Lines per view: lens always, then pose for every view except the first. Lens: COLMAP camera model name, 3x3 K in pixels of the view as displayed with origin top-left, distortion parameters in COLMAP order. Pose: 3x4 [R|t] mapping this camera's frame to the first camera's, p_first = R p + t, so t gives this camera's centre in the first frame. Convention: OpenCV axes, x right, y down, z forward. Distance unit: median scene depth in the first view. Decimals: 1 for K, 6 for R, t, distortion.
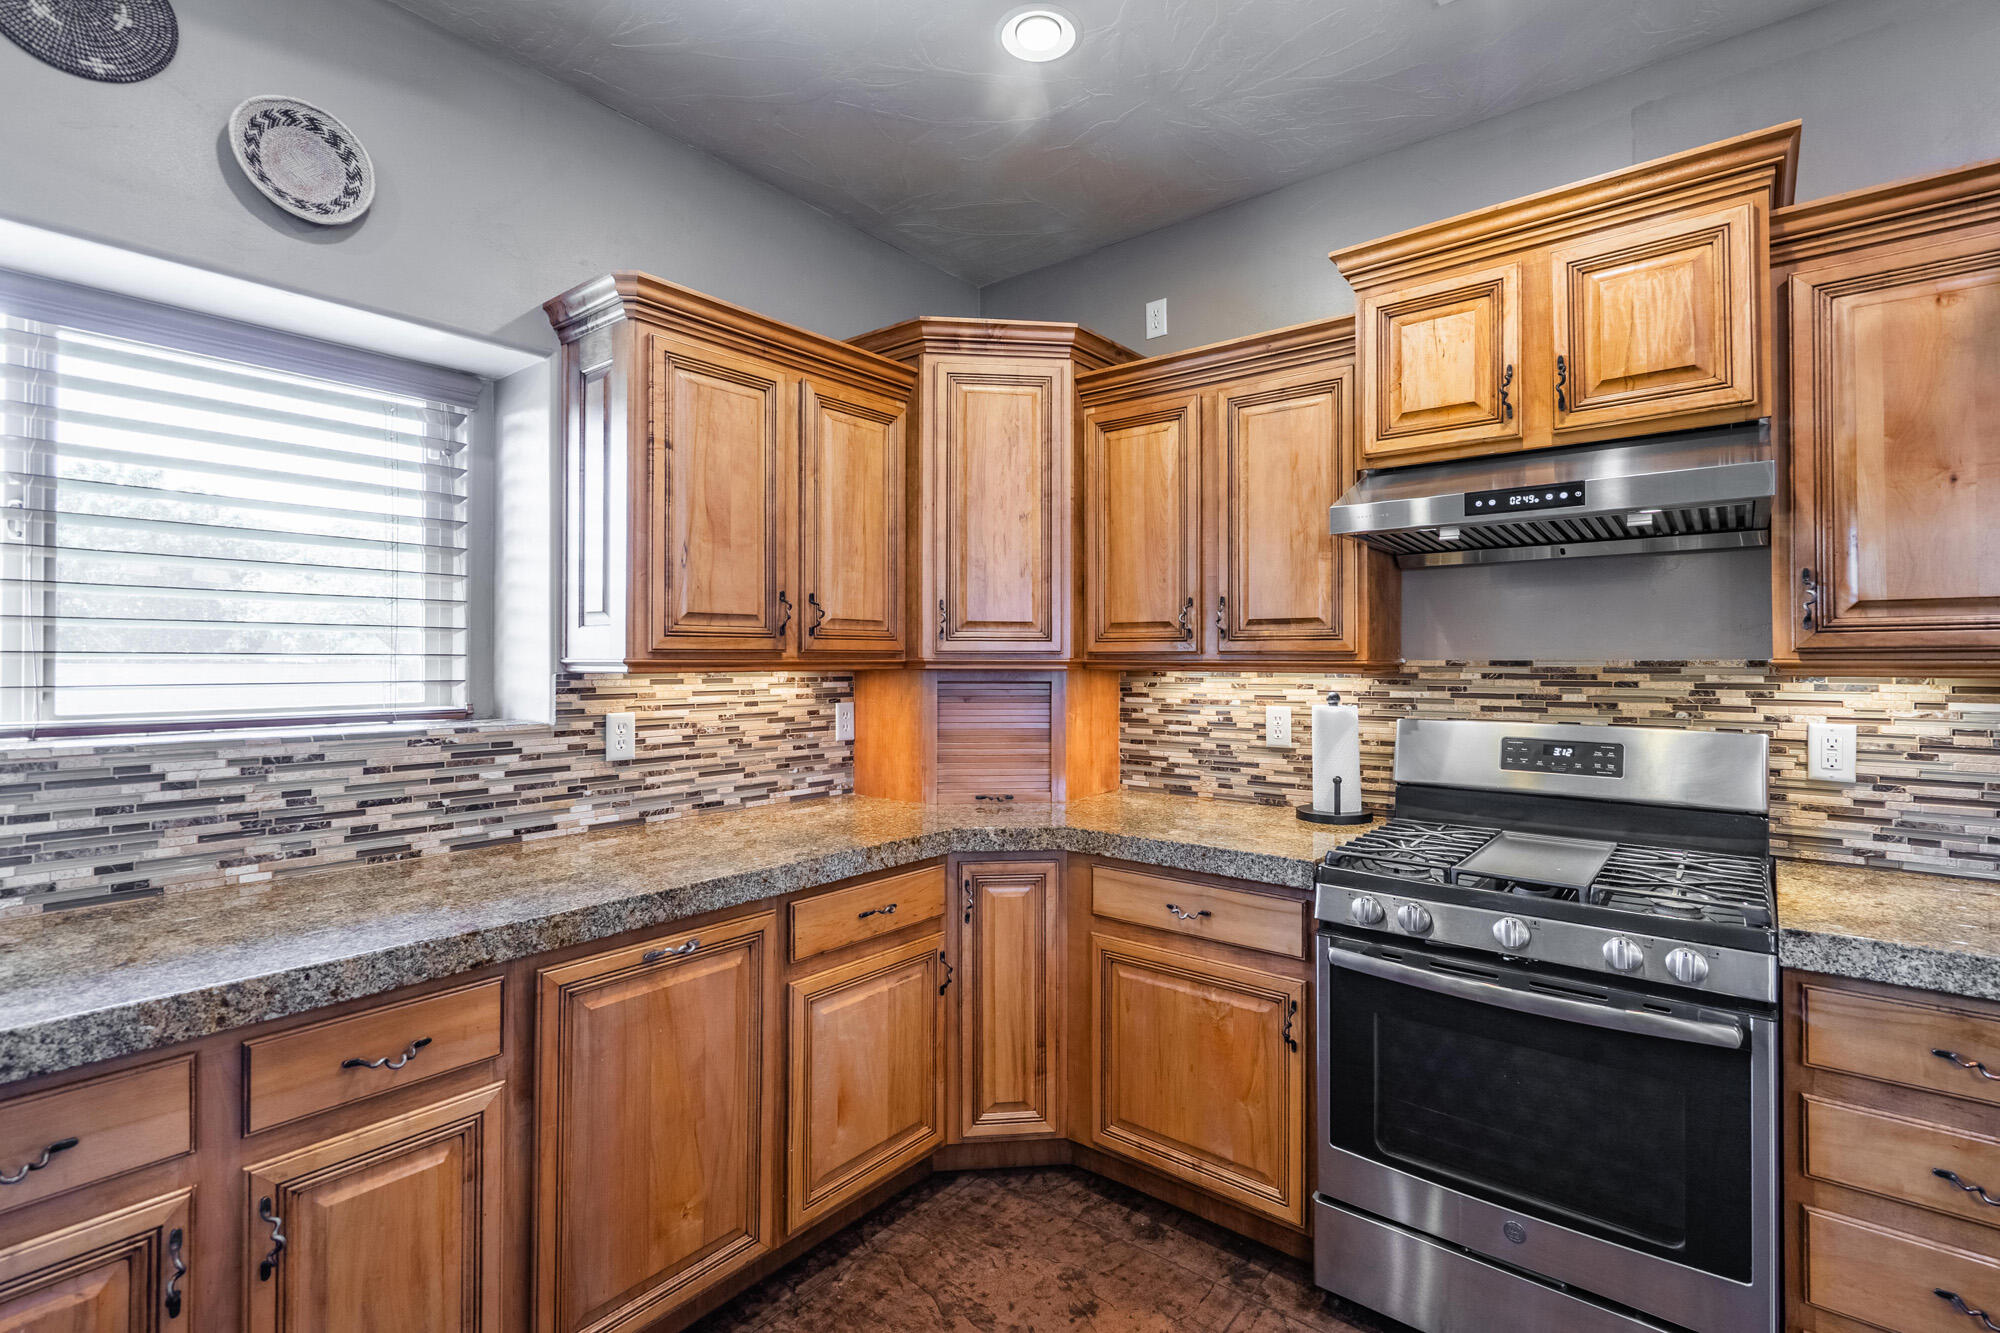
lens RADIAL K [[914.2, 0, 1016.5], [0, 914.2, 650.3], [0, 0, 1]] dist [-0.004115, 0.001886]
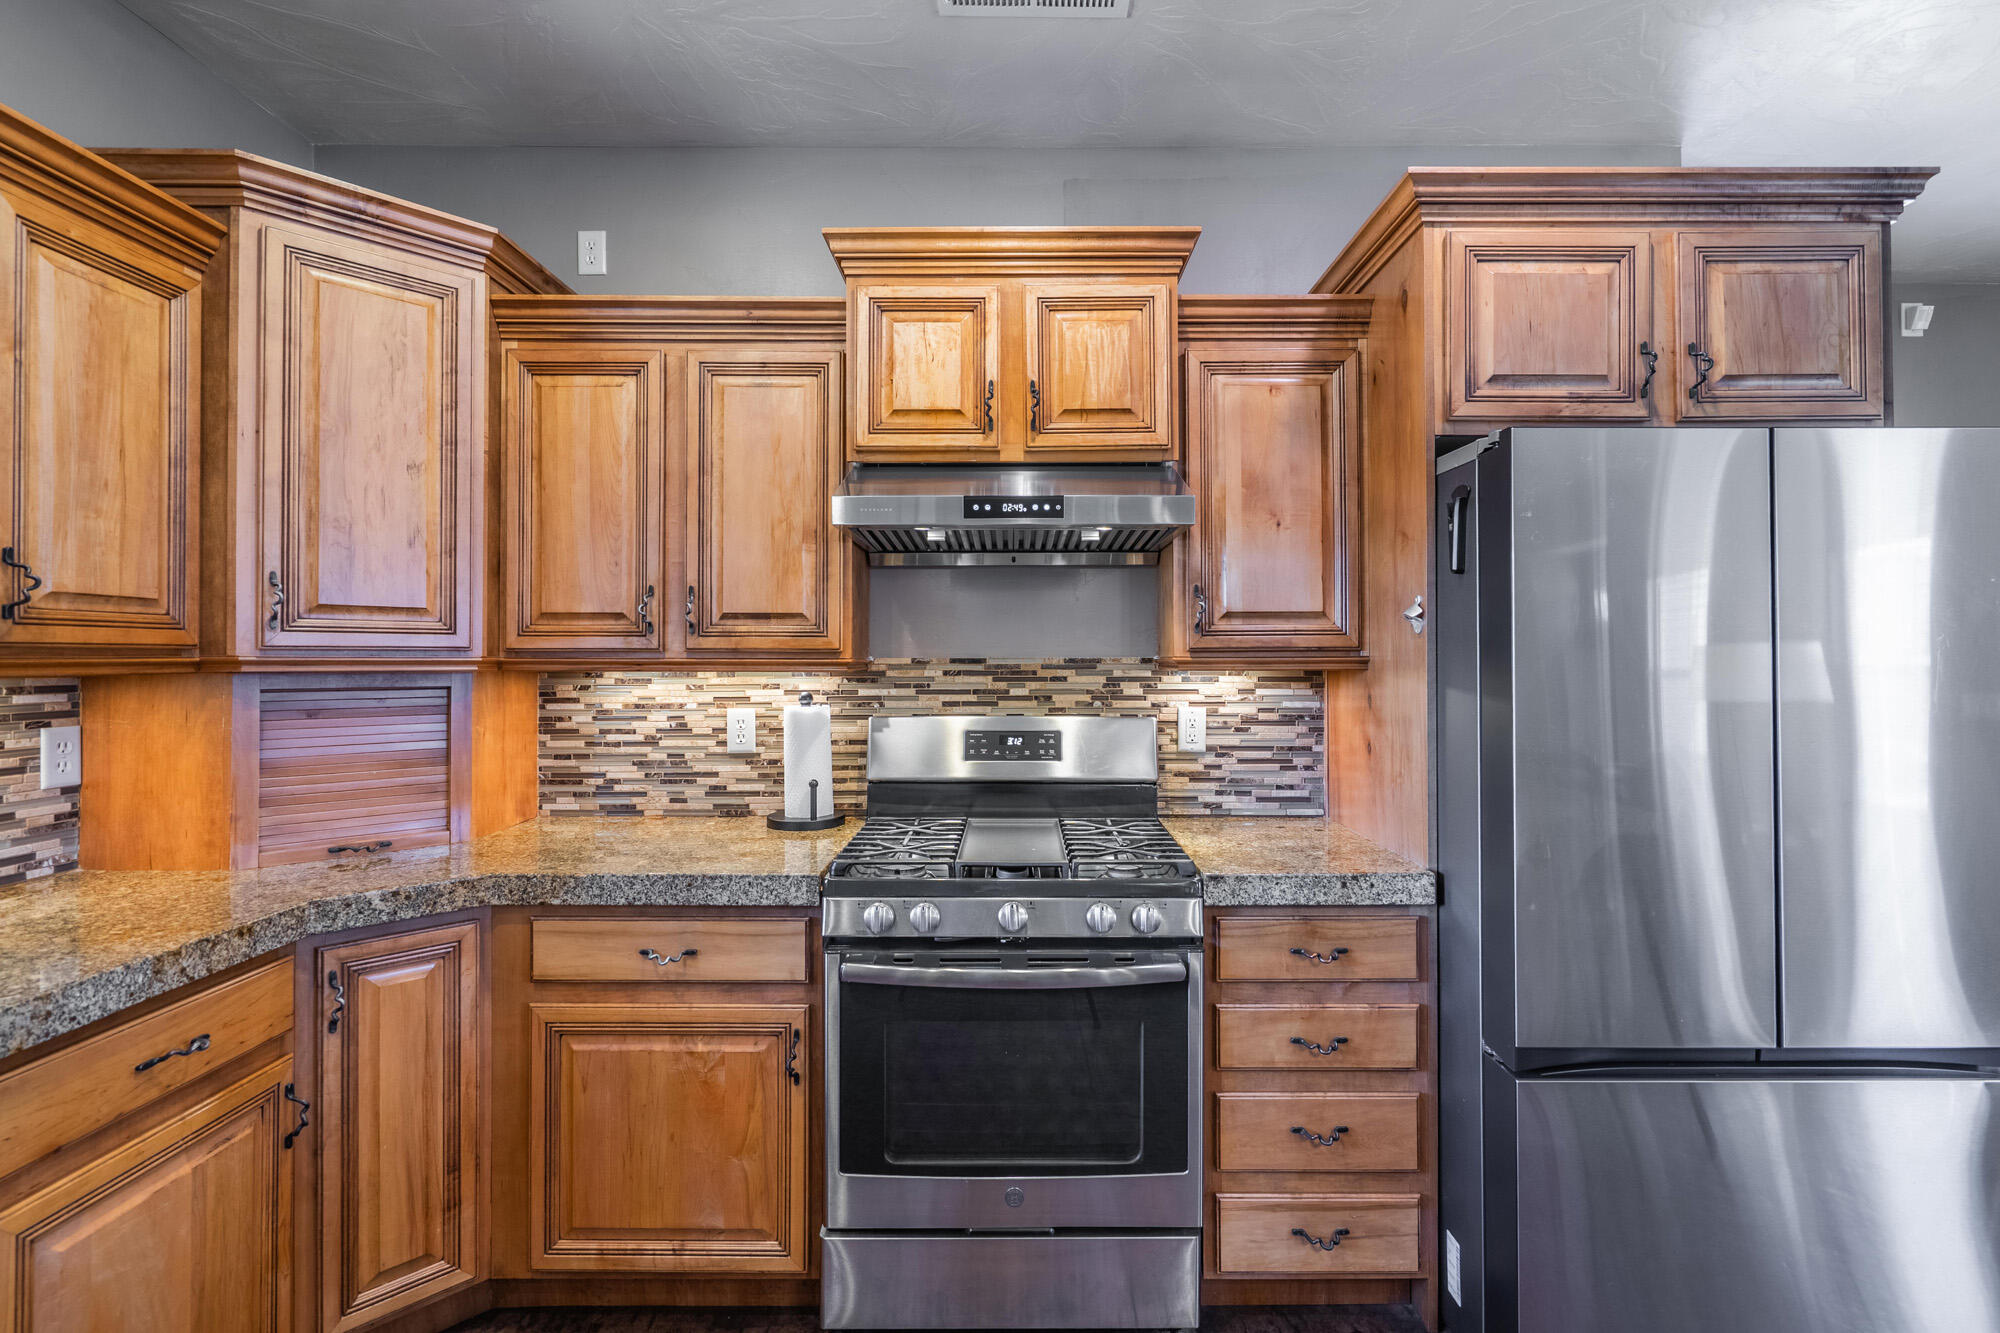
lens RADIAL K [[914.2, 0, 1016.5], [0, 914.2, 650.3], [0, 0, 1]] dist [-0.004115, 0.001886]
pose [[0.778870, 0.004146, 0.627172, -0.085471], [-0.005107, 0.999987, -0.000268, 0.001640], [-0.627165, -0.002994, 0.778881, 0.124190]]
